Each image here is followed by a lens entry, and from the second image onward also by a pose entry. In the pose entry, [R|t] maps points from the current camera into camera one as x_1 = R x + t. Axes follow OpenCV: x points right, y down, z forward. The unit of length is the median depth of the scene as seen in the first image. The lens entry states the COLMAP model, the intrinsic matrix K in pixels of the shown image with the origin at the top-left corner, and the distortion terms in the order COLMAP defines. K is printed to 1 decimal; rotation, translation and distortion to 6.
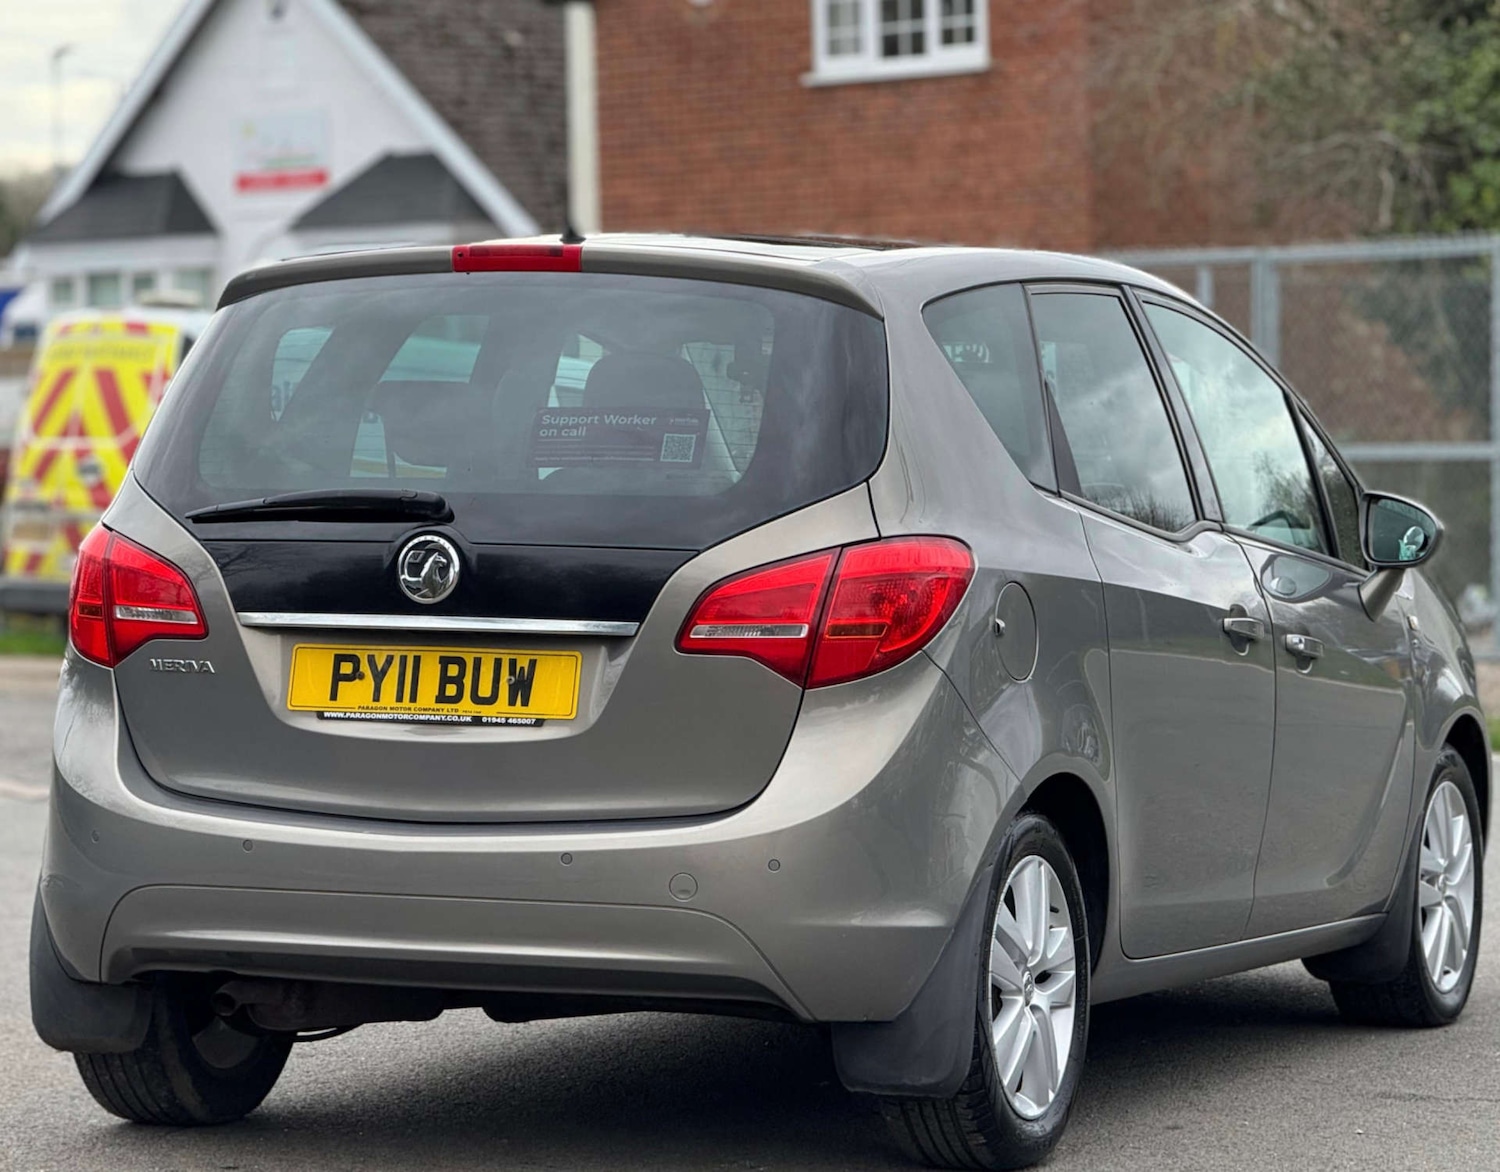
lens RADIAL K [[5458.0, 0, 751.0], [0, 5458.0, 586.6], [0, 0, 1]] dist [0.472920, 0.000000]
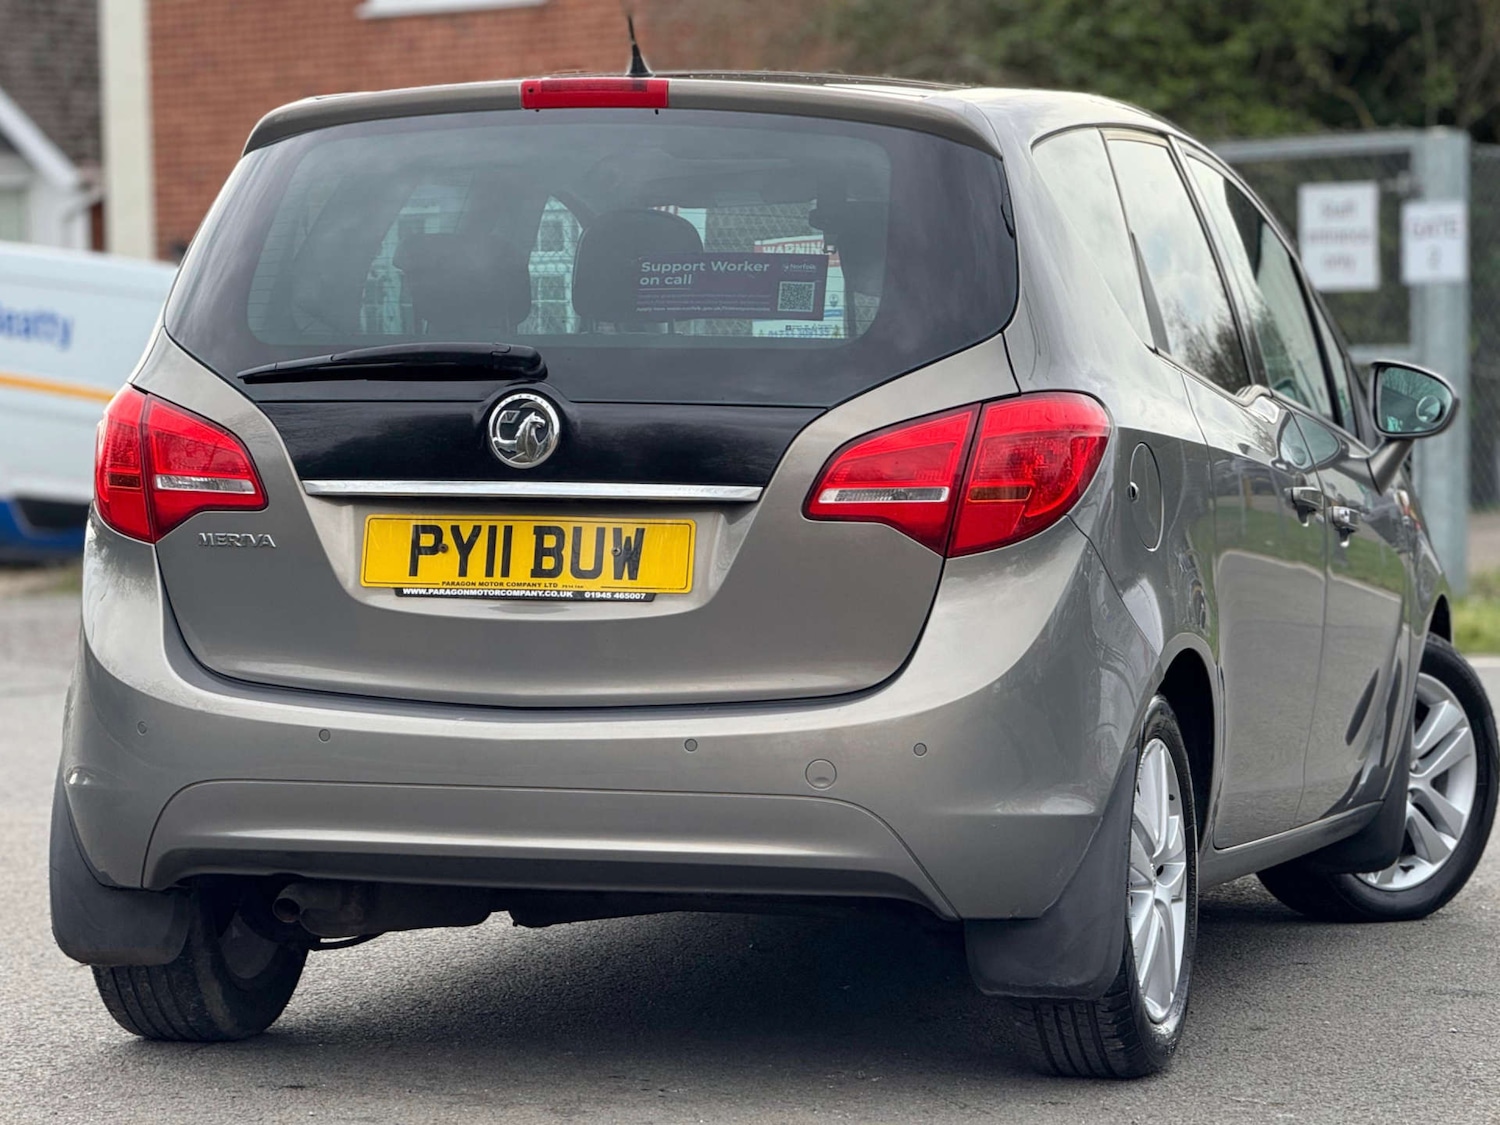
lens RADIAL K [[5226.0, 0, 754.1], [0, 5226.0, 565.2], [0, 0, 1]] dist [0.331523, 0.000000]
pose [[0.995349, -0.006935, 0.096086, -0.103569], [0.005955, 0.999927, 0.010481, 0.010238], [-0.096151, -0.009860, 0.995318, 0.124759]]
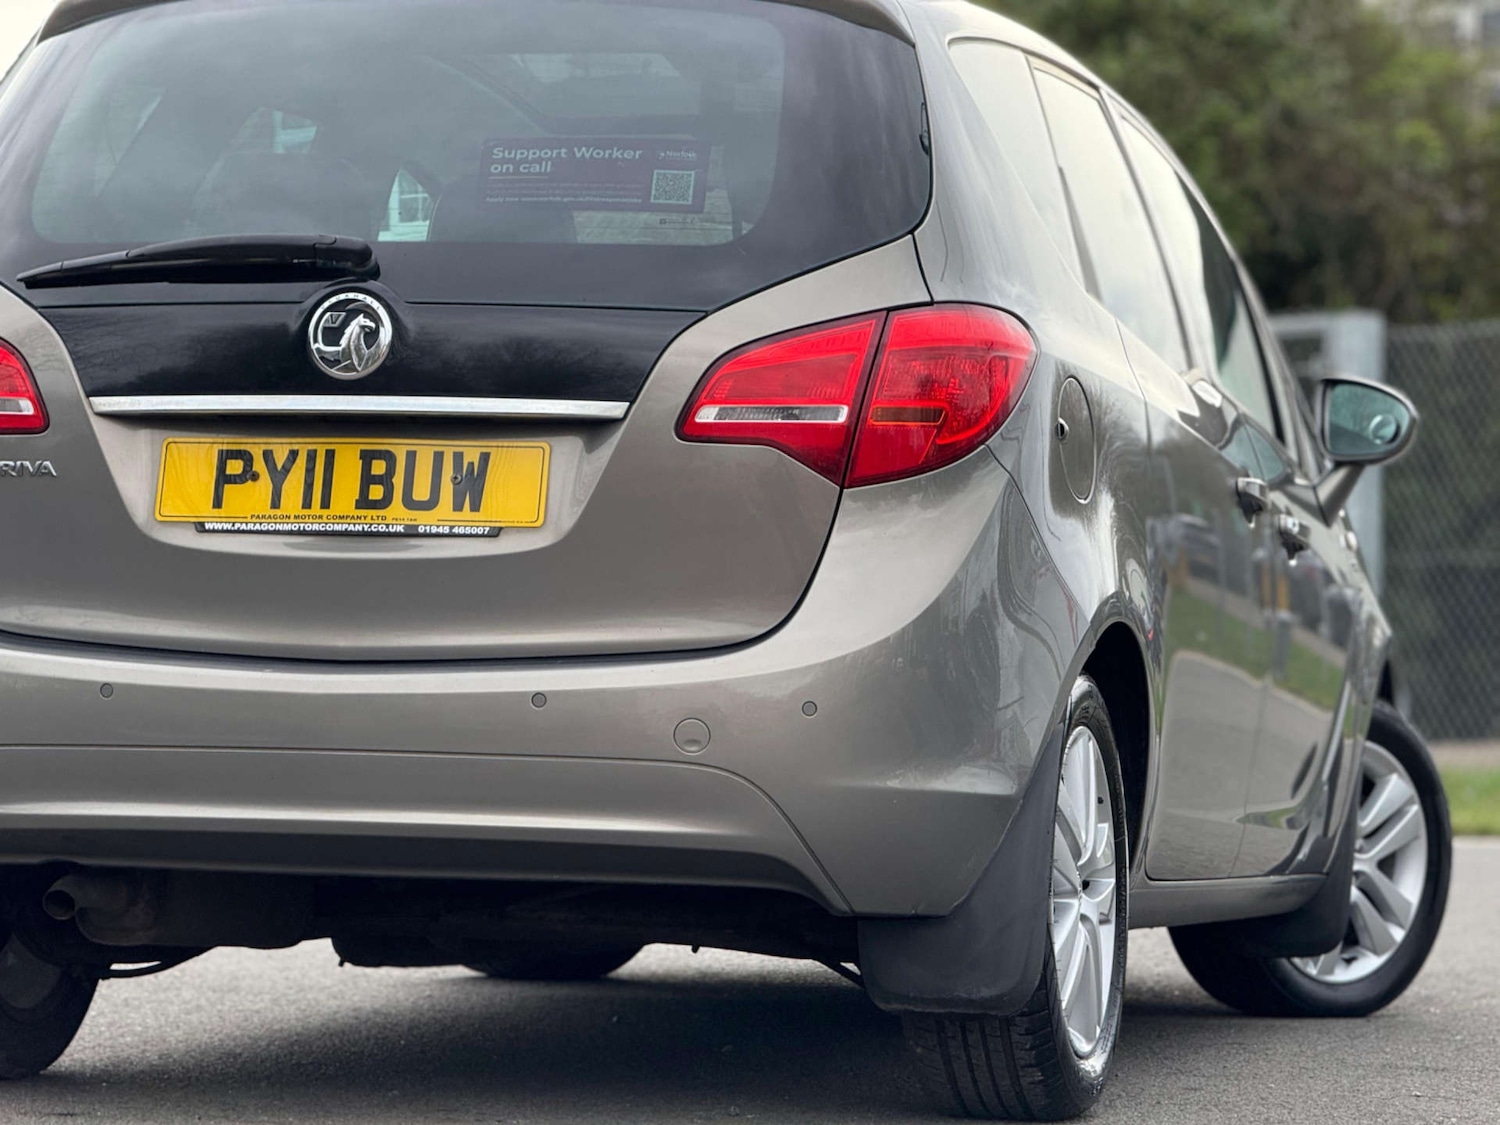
lens RADIAL K [[5226.0, 0, 760.7], [0, 5226.0, 554.1], [0, 0, 1]] dist [0.331523, 0.000000]
pose [[0.992876, 0.015007, 0.118205, -0.087611], [-0.009542, 0.998865, -0.046664, 0.061338], [-0.118771, 0.045204, 0.991892, 0.251640]]
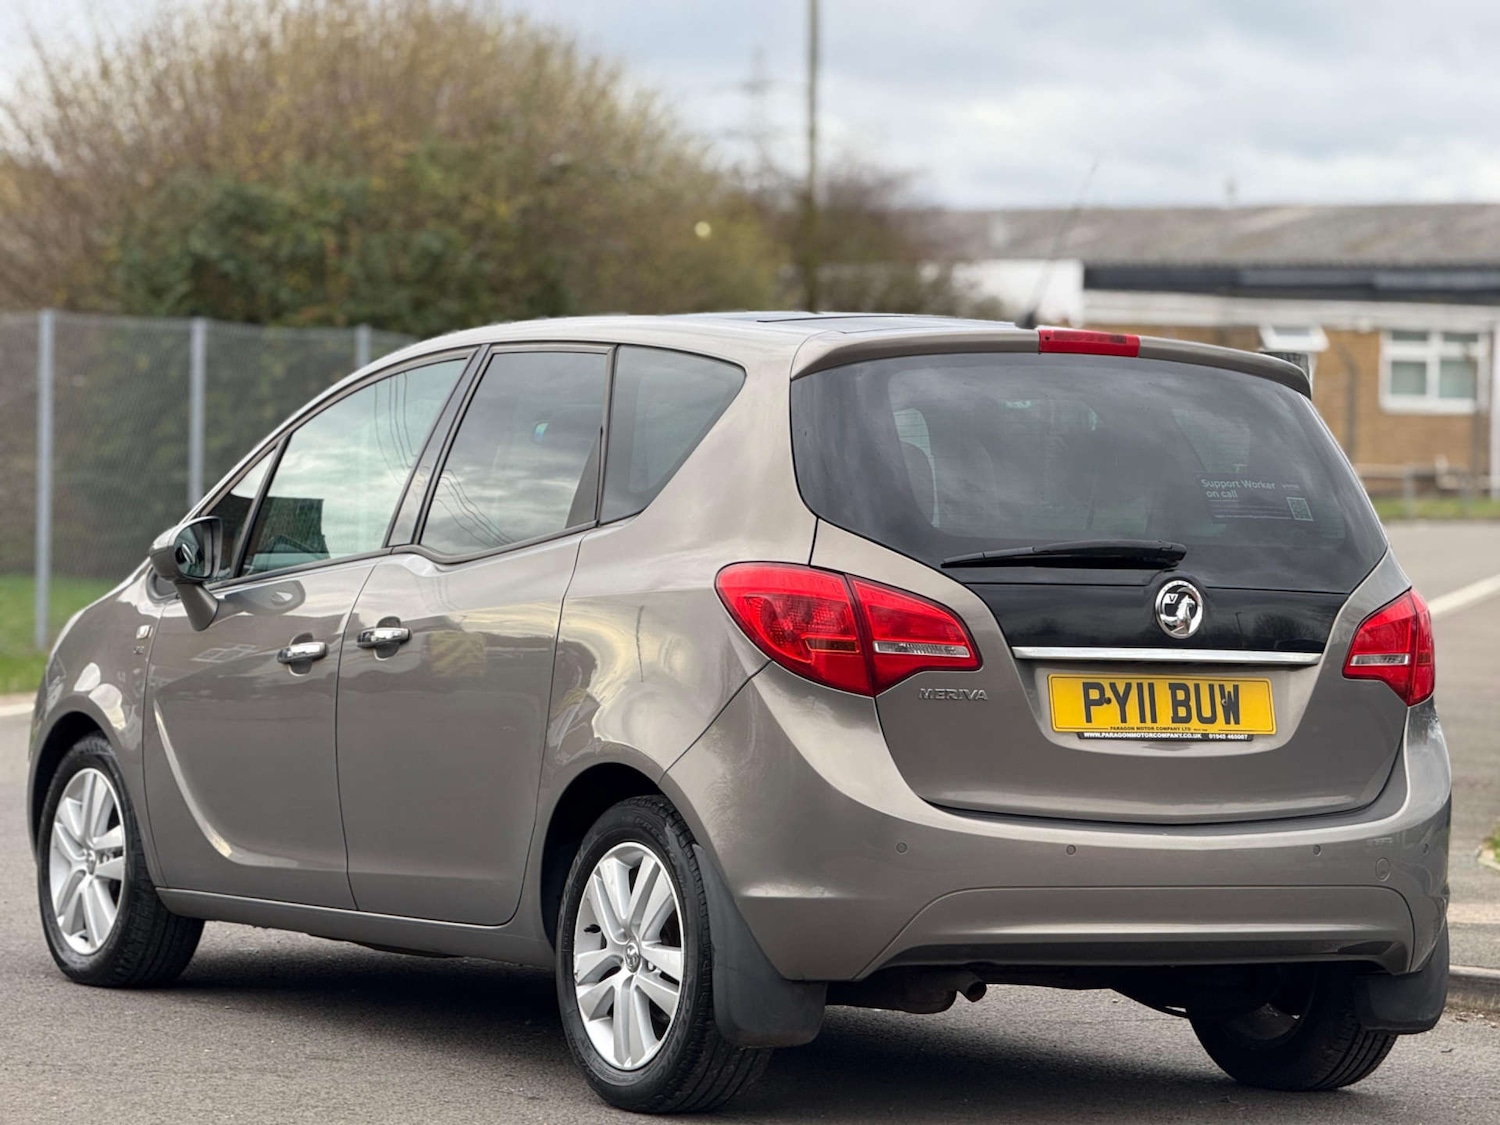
lens RADIAL K [[5226.0, 0, 749.6], [0, 5226.0, 566.7], [0, 0, 1]] dist [0.331523, 0.000000]
pose [[0.584407, 0.006040, 0.811438, -1.015518], [-0.003988, 0.999982, -0.004572, -0.006750], [-0.811451, -0.000564, 0.584420, 0.411436]]
